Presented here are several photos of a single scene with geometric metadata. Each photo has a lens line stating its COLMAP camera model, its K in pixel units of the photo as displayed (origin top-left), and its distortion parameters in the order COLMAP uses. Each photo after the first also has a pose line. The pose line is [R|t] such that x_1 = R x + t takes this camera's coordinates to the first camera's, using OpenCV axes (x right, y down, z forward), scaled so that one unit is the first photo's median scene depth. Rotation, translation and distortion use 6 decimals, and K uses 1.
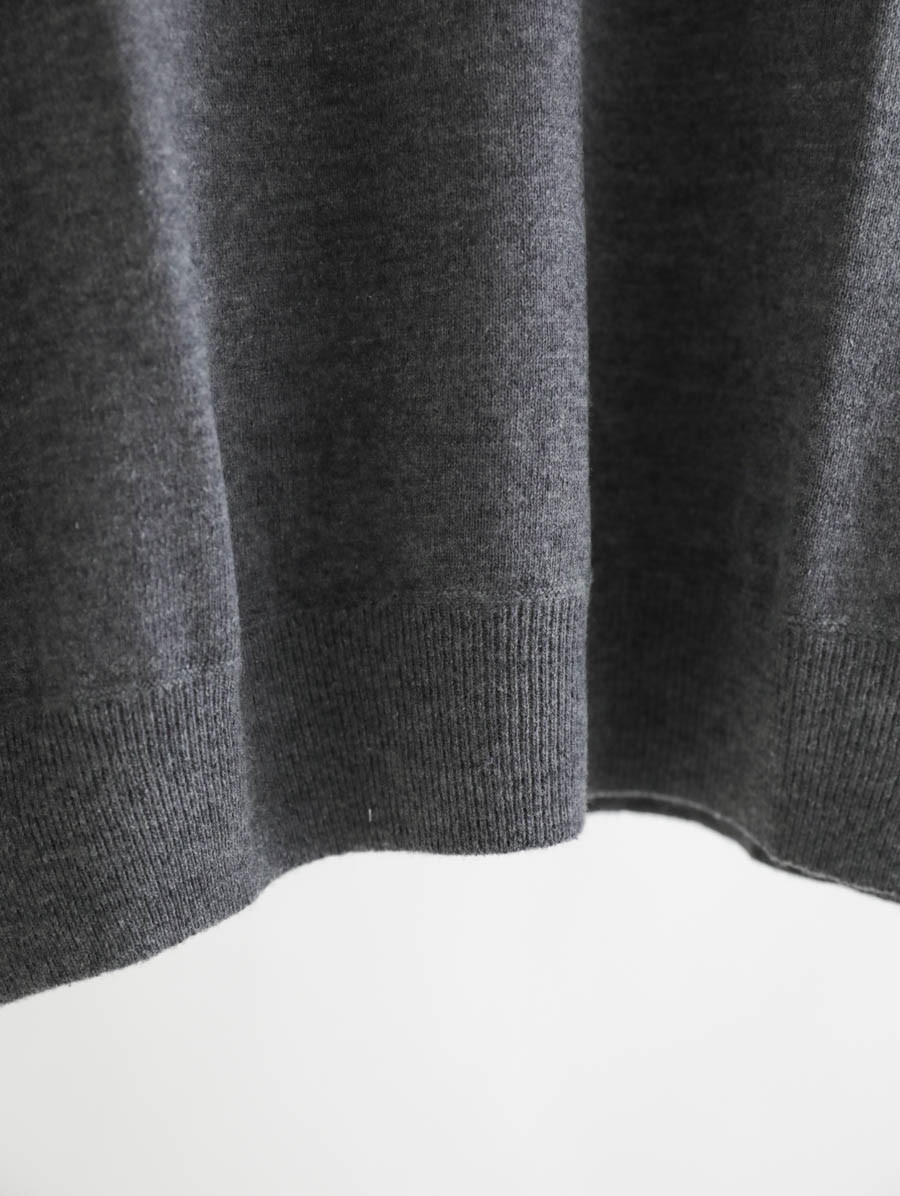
lens RADIAL K [[1642.7, 0, 449.4], [0, 1642.7, 606.6], [0, 0, 1]] dist [-0.025696, 0.000000]
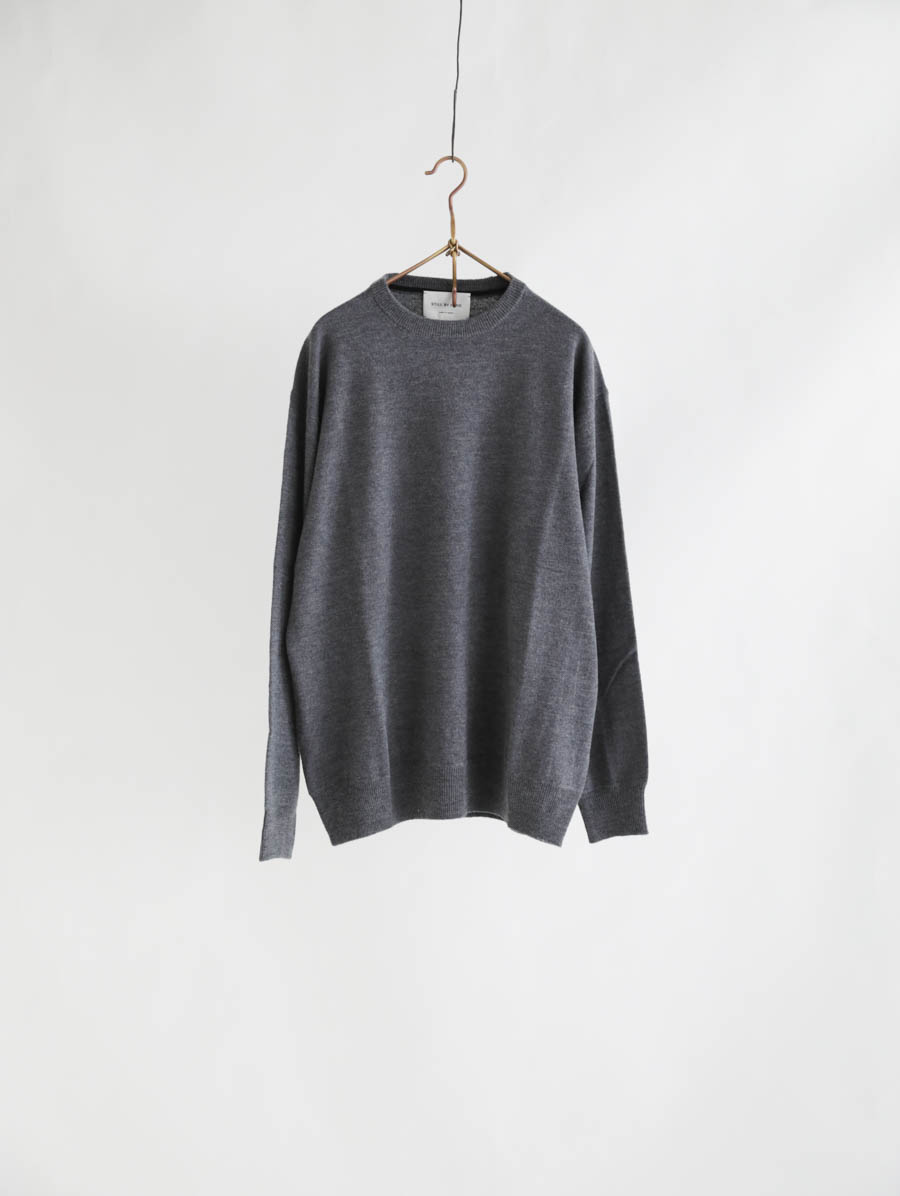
lens RADIAL K [[1642.7, 0, 448.7], [0, 1642.7, 592.6], [0, 0, 1]] dist [-0.025696, 0.000000]
pose [[0.975961, 0.034978, -0.215119, 1.071133], [-0.049897, 0.996681, -0.064318, -0.204226], [0.212156, 0.073506, 0.974467, -3.747083]]
